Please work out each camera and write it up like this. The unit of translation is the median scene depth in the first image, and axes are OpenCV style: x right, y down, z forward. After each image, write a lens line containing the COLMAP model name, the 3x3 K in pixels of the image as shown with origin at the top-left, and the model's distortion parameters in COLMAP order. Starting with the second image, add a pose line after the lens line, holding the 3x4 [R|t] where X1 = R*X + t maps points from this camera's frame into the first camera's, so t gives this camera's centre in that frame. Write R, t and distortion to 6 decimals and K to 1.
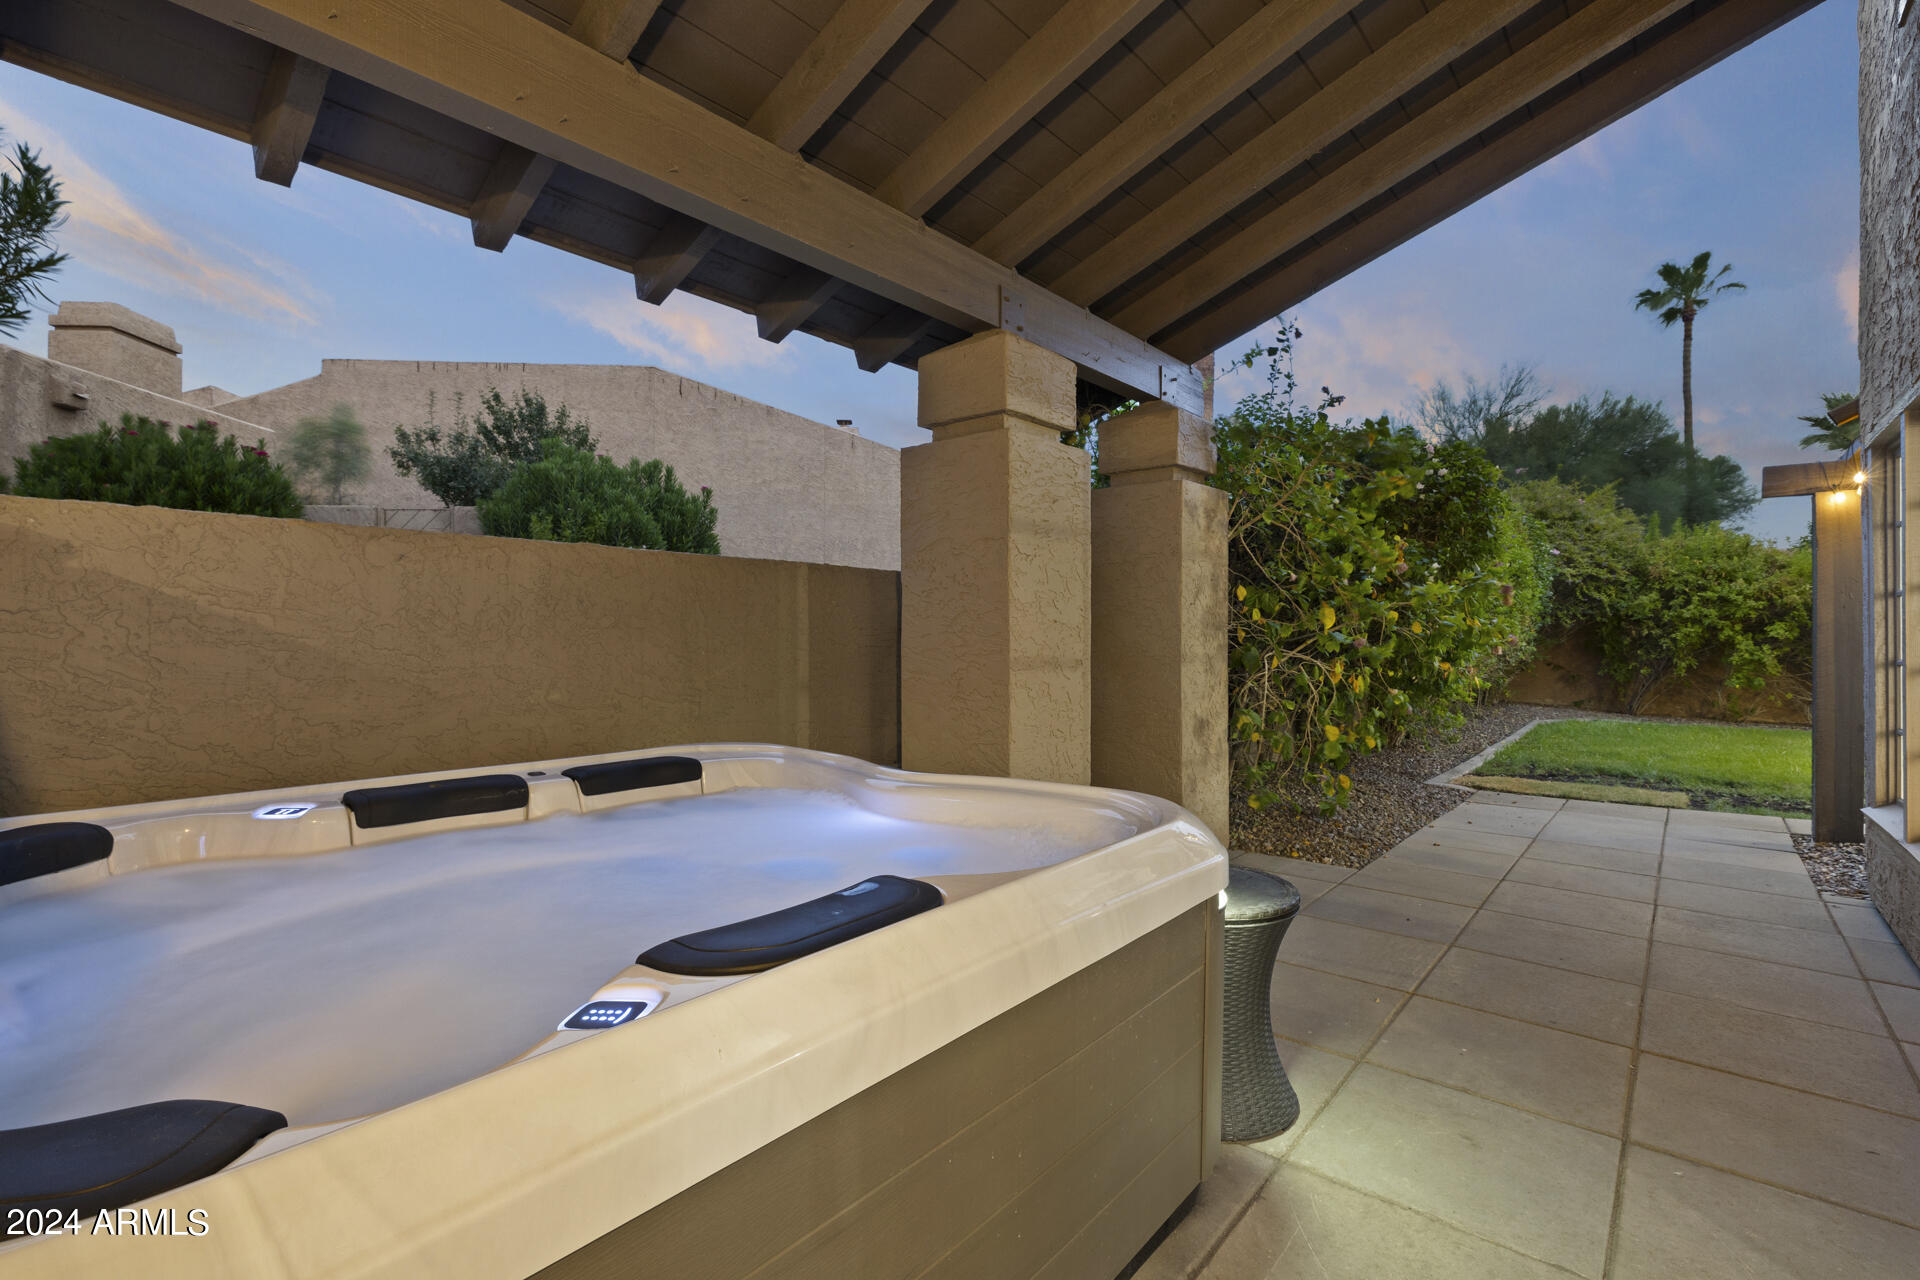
lens RADIAL K [[850.6, 0, 964.0], [0, 850.6, 629.0], [0, 0, 1]] dist [-0.003550, -0.000194]
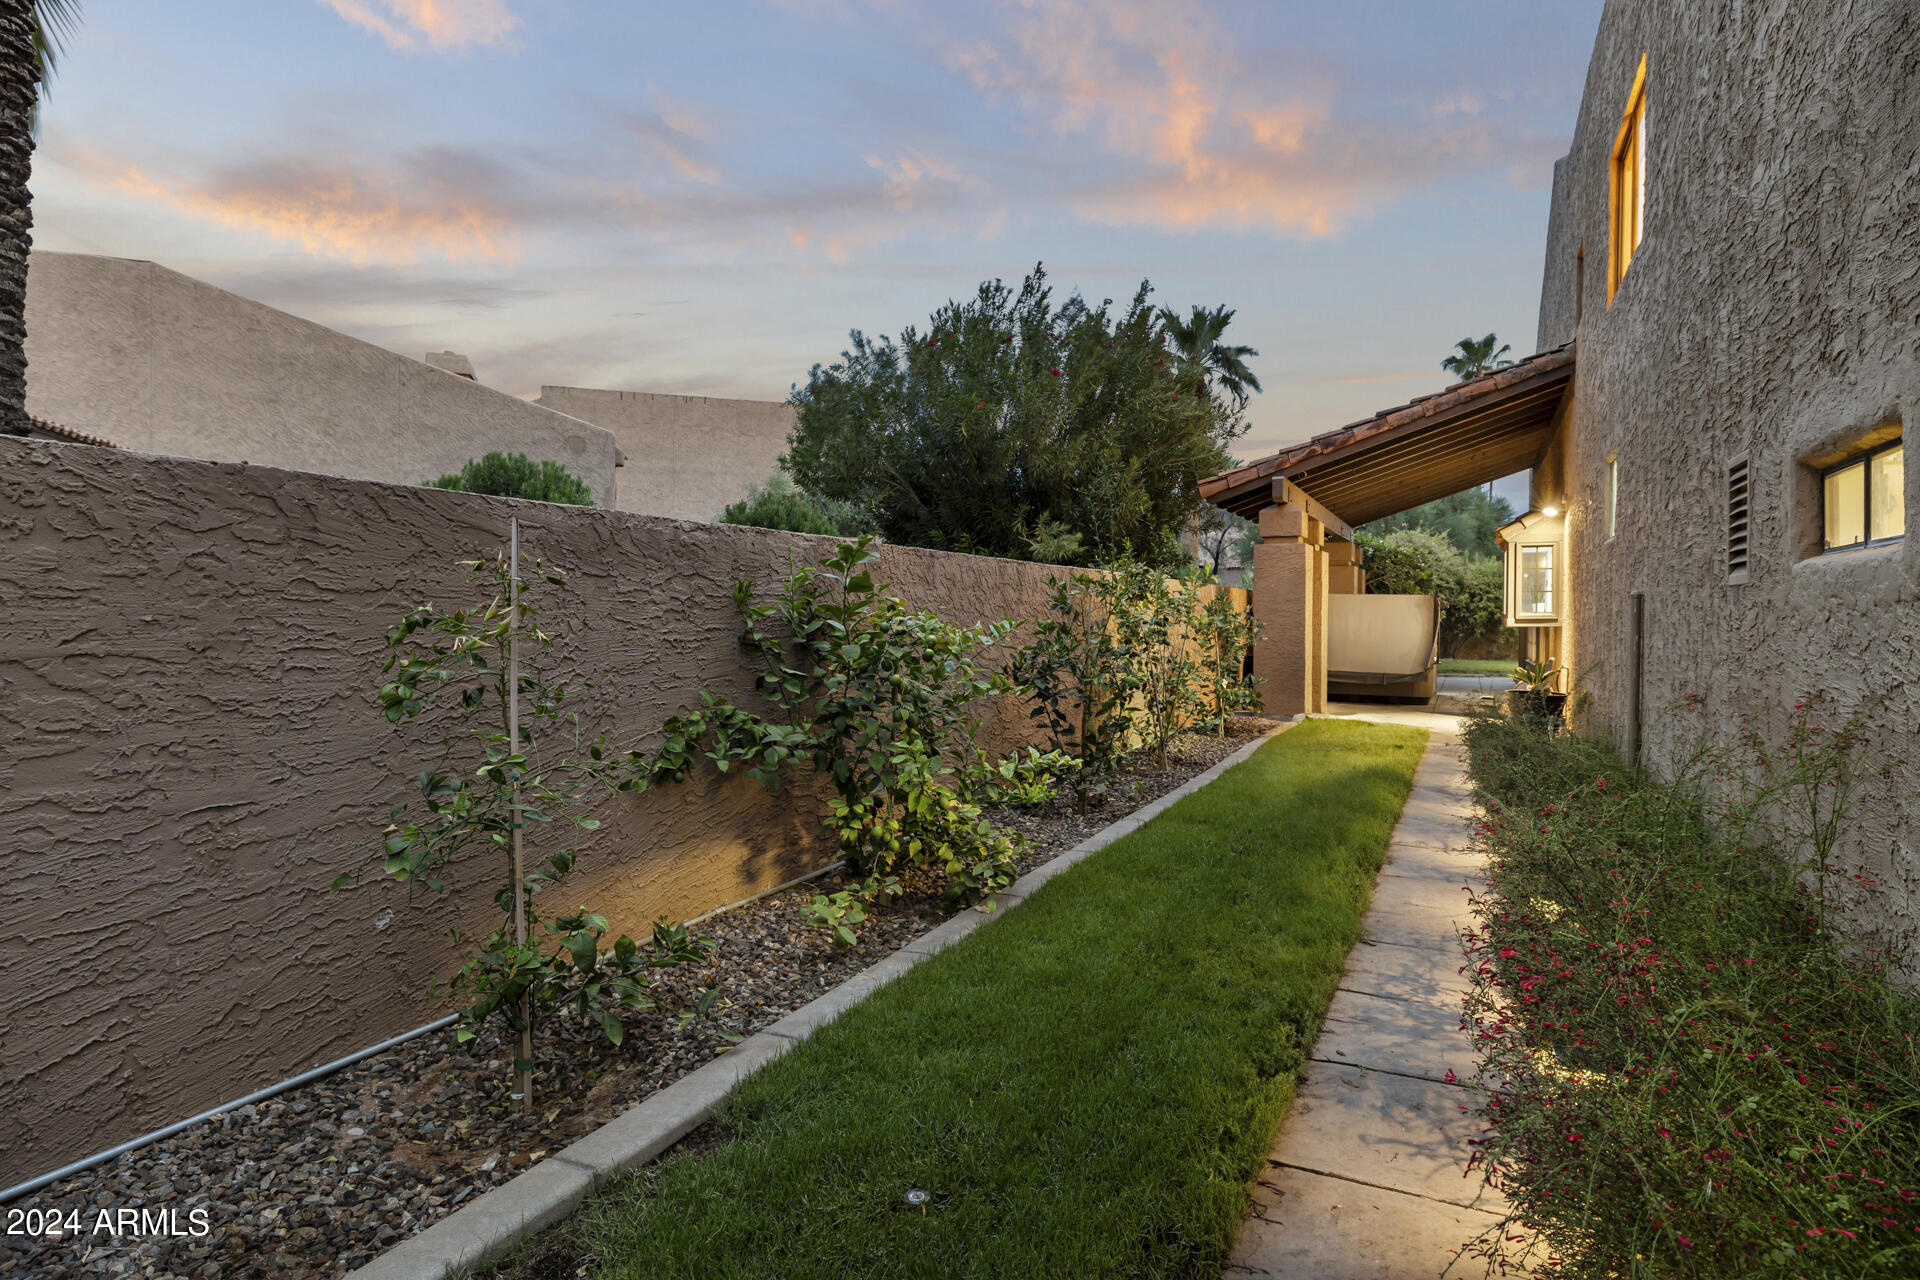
lens RADIAL K [[1010.1, 0, 962.0], [0, 1010.1, 632.3], [0, 0, 1]] dist [0.000979, 0.000150]
pose [[0.970381, 0.003406, 0.241555, -0.844368], [-0.009055, 0.999711, 0.022278, 0.003174], [-0.241410, -0.023805, 0.970131, -0.942159]]
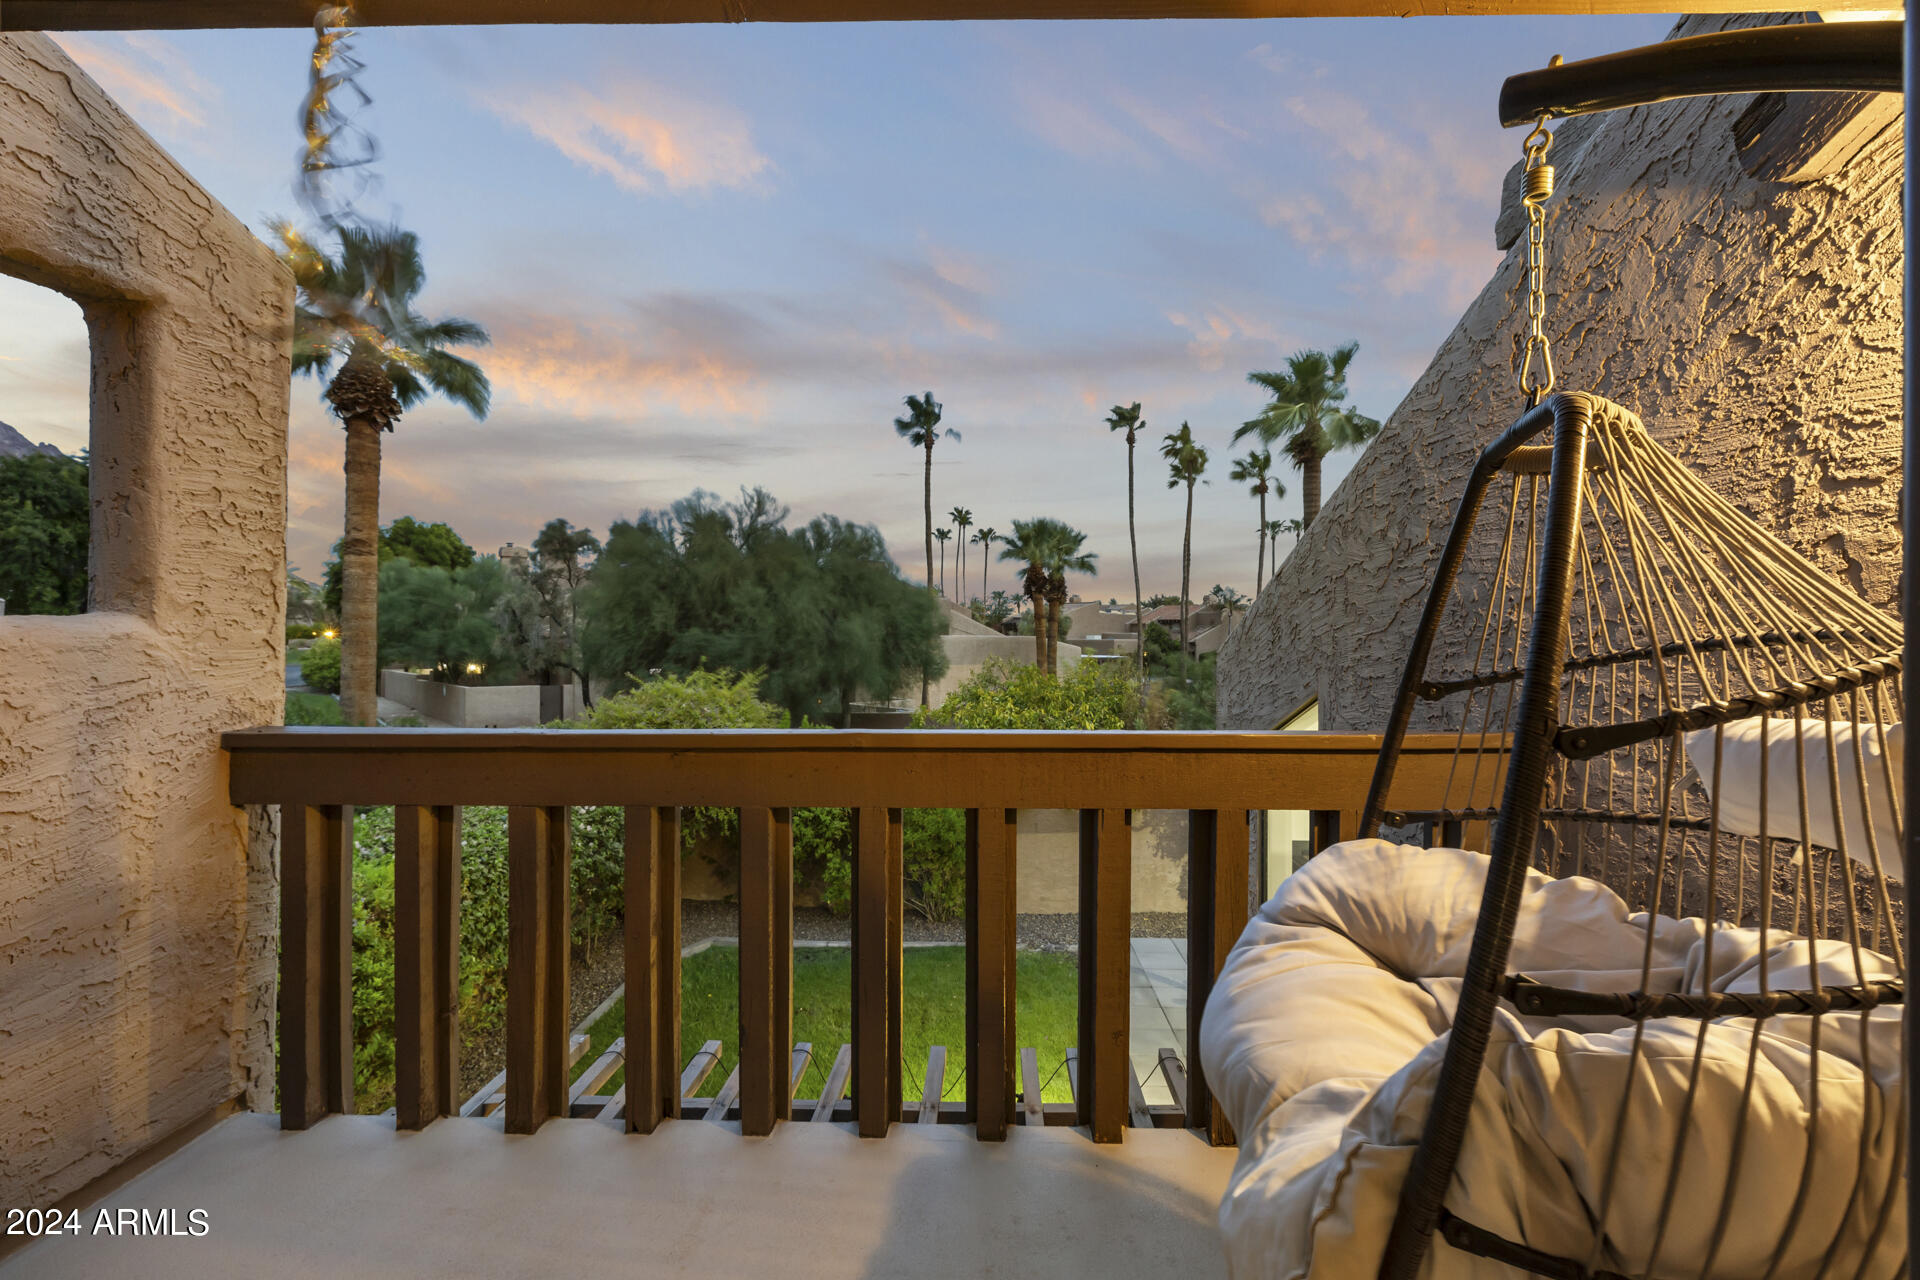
lens RADIAL K [[846.8, 0, 971.5], [0, 846.8, 645.6], [0, 0, 1]] dist [-0.000490, 0.000034]
pose [[0.775522, -0.002631, 0.631315, 0.377212], [-0.004028, 0.999950, 0.009114, -0.240988], [-0.631308, -0.009611, 0.775473, 0.090405]]
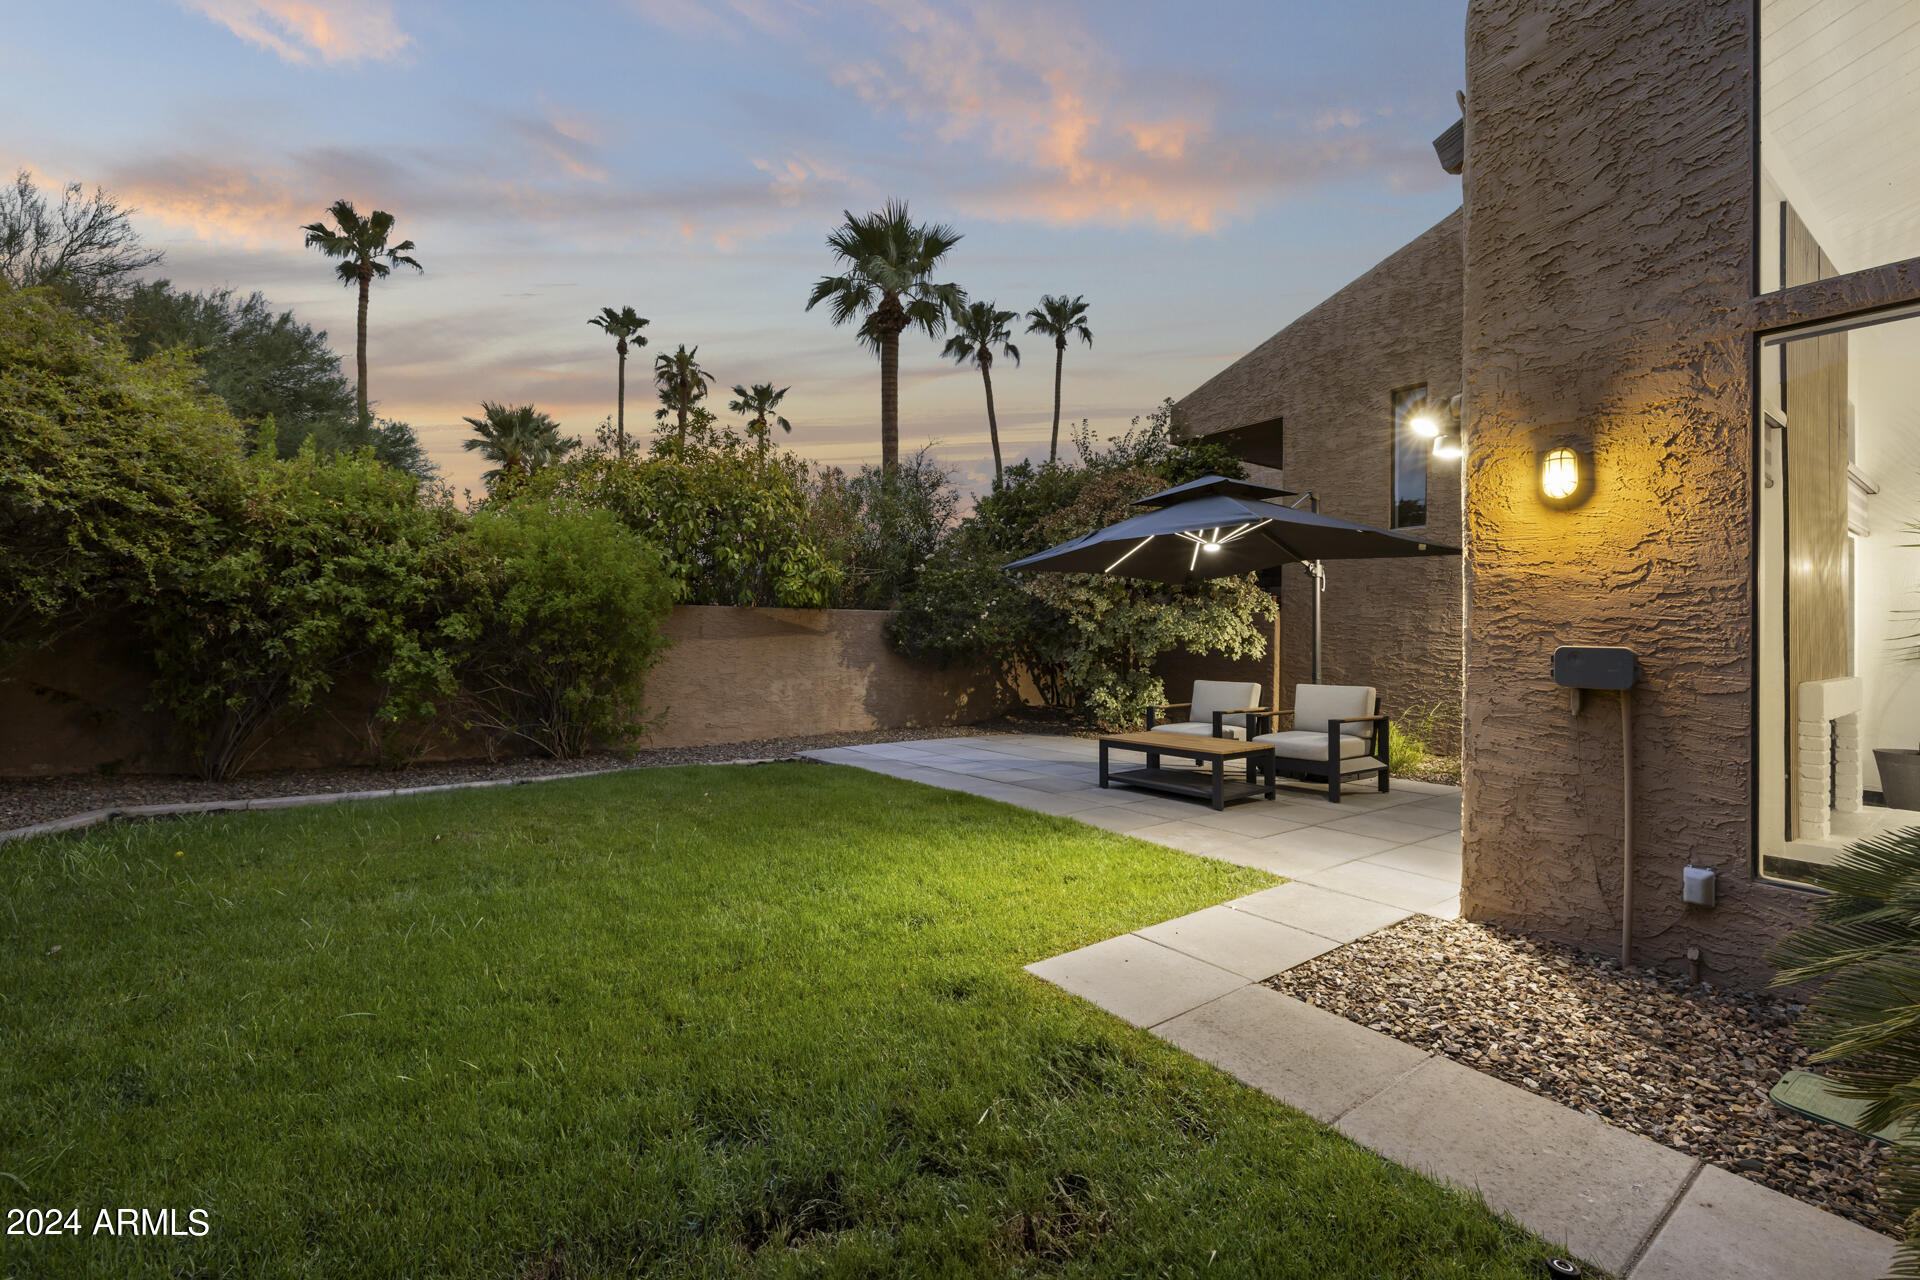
lens RADIAL K [[801.9, 0, 956.9], [0, 801.9, 630.5], [0, 0, 1]] dist [-0.001243, 0.000164]
pose [[0.232101, 0.002321, 0.972689, 0.432478], [-0.014969, 0.999887, 0.001186, -0.001089], [-0.972576, -0.014836, 0.232110, 0.461660]]
